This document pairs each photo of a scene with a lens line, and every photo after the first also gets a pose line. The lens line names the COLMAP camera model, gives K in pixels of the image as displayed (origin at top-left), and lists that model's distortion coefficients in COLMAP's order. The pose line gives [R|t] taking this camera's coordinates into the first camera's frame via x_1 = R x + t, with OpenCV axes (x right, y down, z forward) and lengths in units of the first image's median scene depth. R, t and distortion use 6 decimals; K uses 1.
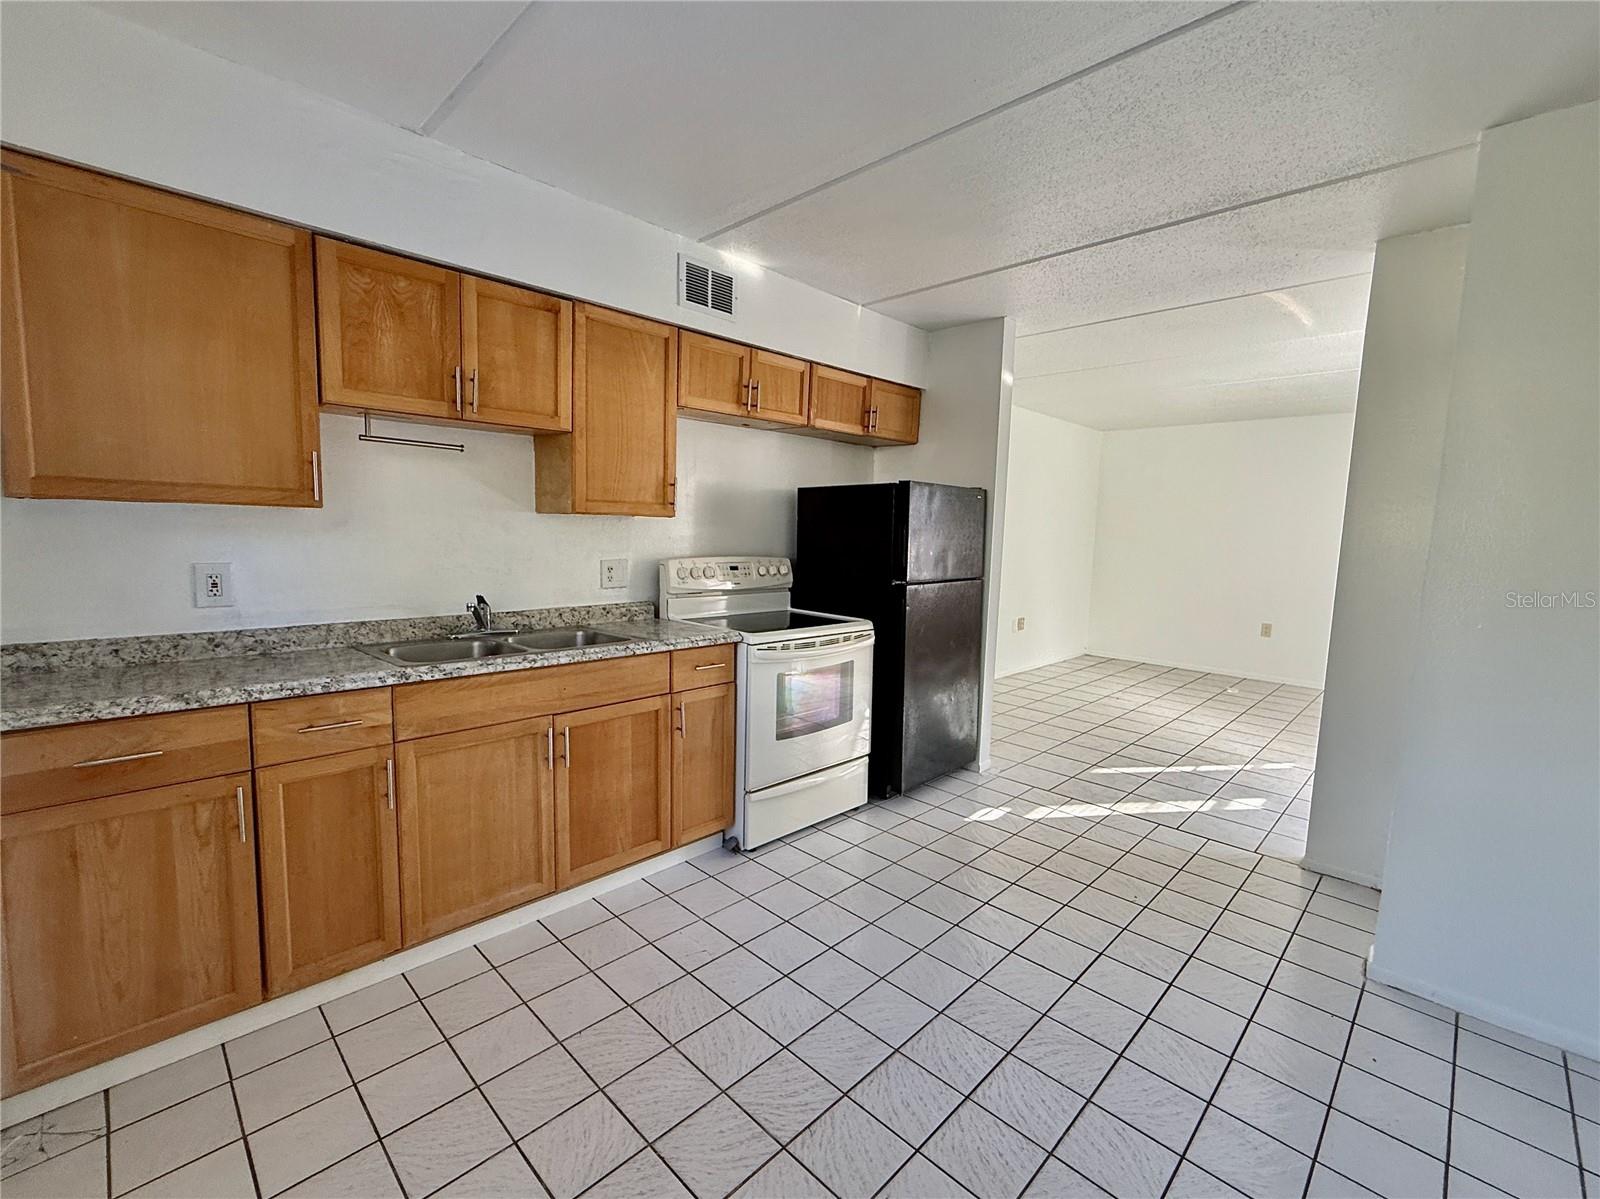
lens RADIAL K [[697.5, 0, 800.0], [0, 697.5, 599.5], [0, 0, 1]] dist [-0.000549, -0.000088]
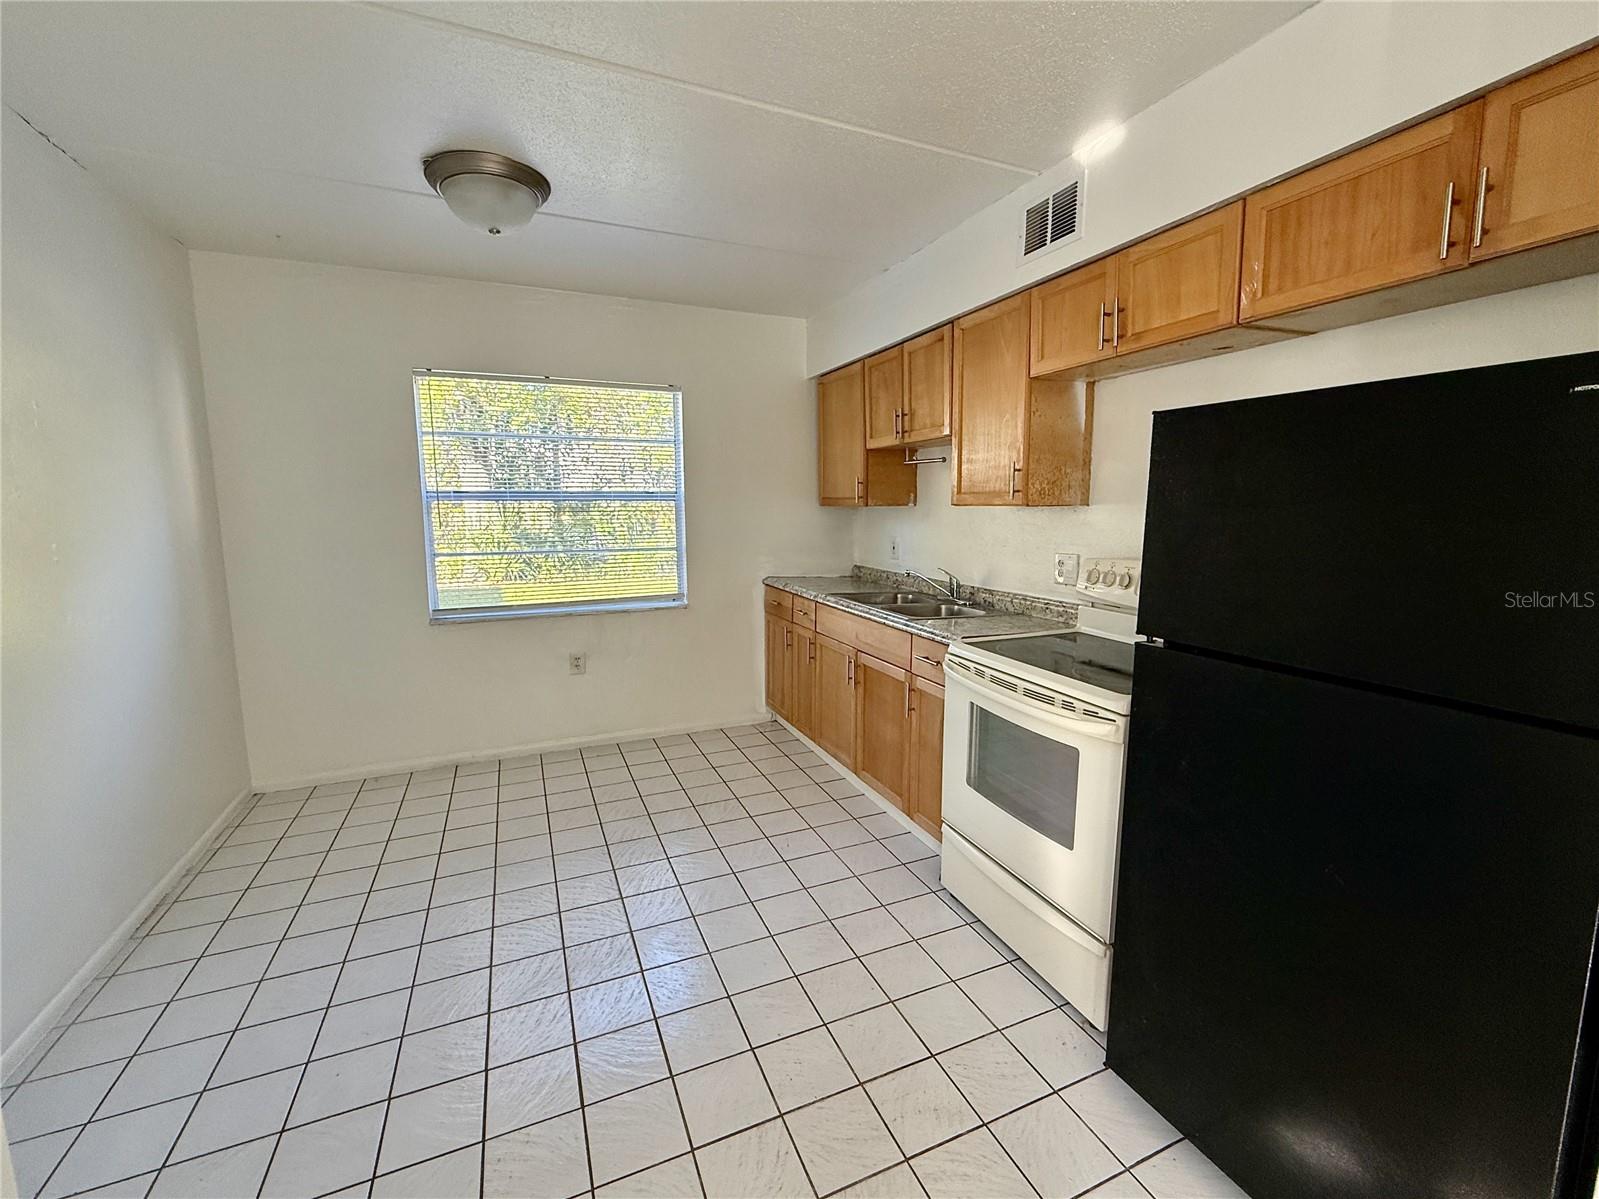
lens RADIAL K [[647.7, 0, 795.5], [0, 647.7, 592.1], [0, 0, 1]] dist [-0.000338, -0.000075]
pose [[-0.363151, 0.103280, -0.925988, 0.727625], [-0.104433, 0.983063, 0.150603, -0.109016], [0.925859, 0.151396, -0.346214, 1.074525]]
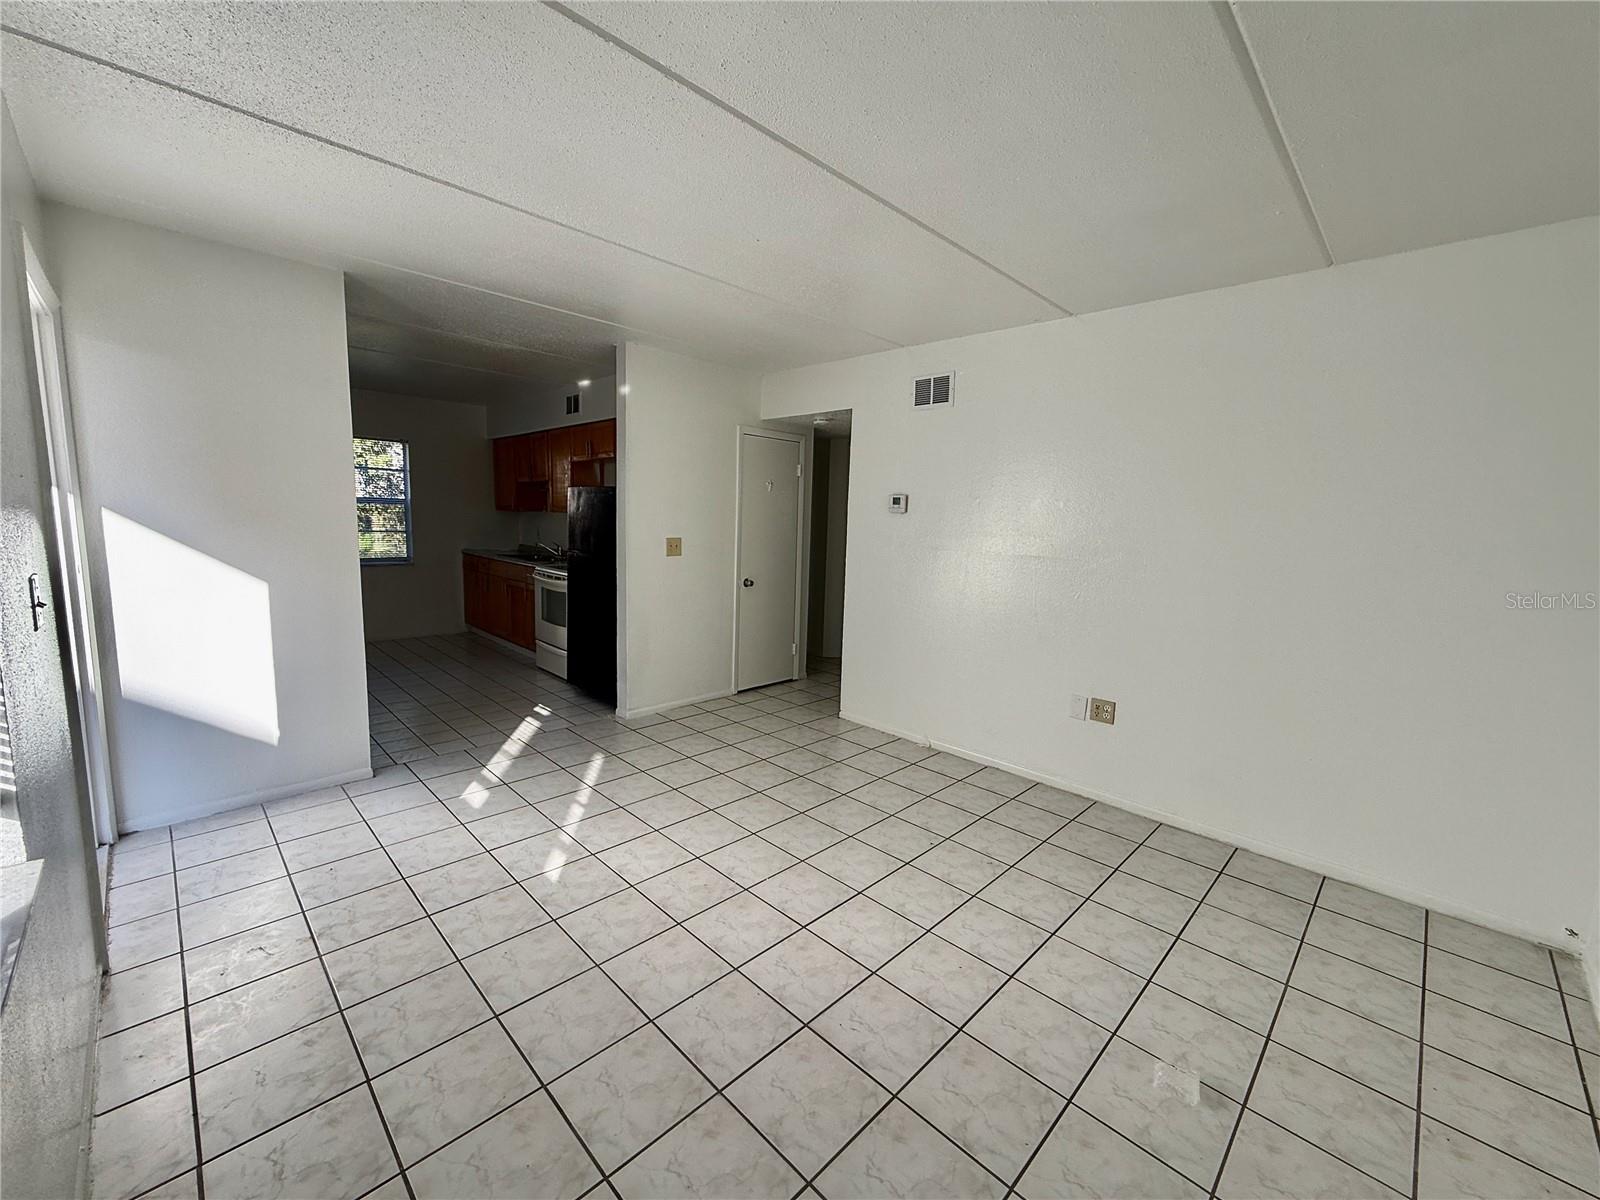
lens RADIAL K [[648.1, 0, 796.0], [0, 648.1, 592.6], [0, 0, 1]] dist [-0.000338, -0.000075]
pose [[-0.002450, 0.100456, -0.994939, 2.014556], [-0.139953, 0.985115, 0.099808, -0.189468], [0.990155, 0.139490, 0.011645, 1.826182]]
